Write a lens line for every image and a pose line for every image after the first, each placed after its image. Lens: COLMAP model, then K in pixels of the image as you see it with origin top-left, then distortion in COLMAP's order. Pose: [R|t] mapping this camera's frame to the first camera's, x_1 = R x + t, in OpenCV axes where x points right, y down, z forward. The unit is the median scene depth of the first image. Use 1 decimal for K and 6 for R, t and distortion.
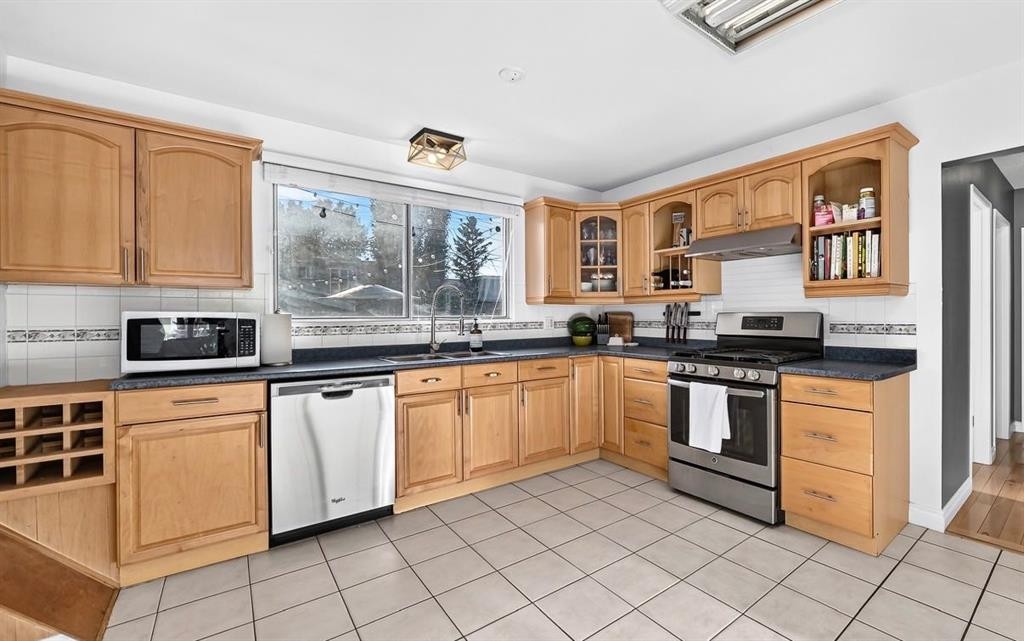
lens RADIAL K [[444.2, 0, 588.4], [0, 444.2, 317.2], [0, 0, 1]] dist [-0.011965, 0.000718]
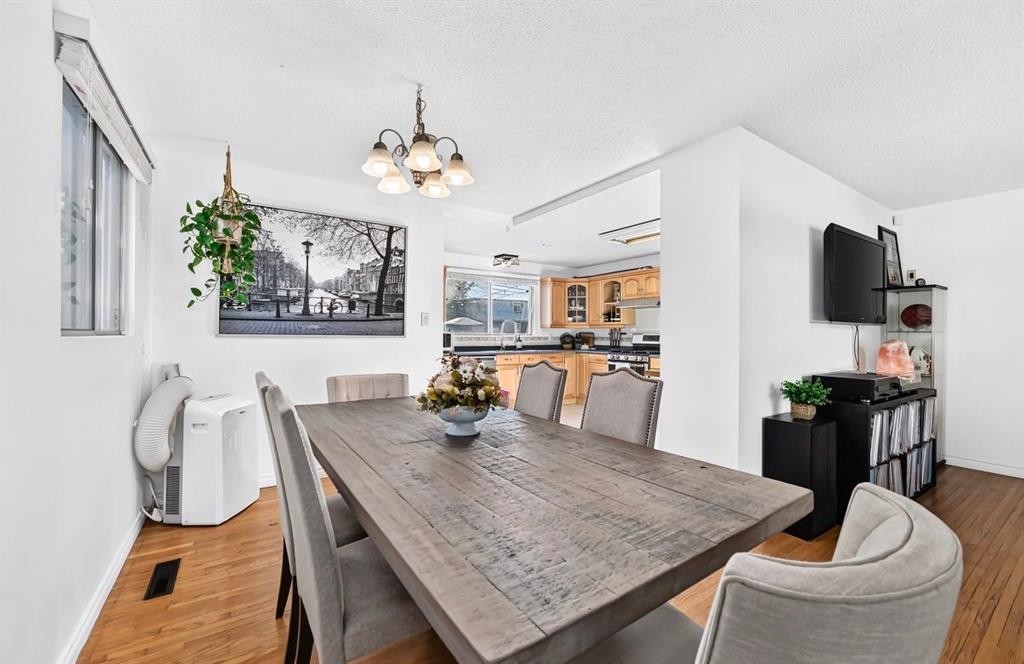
lens RADIAL K [[418.3, 0, 522.9], [0, 418.3, 333.7], [0, 0, 1]] dist [0.000391, 0.000041]
pose [[0.995763, 0.011049, -0.091292, -0.055347], [-0.011473, 0.999926, -0.004126, 0.007263], [0.091240, 0.005156, 0.995816, -1.116320]]
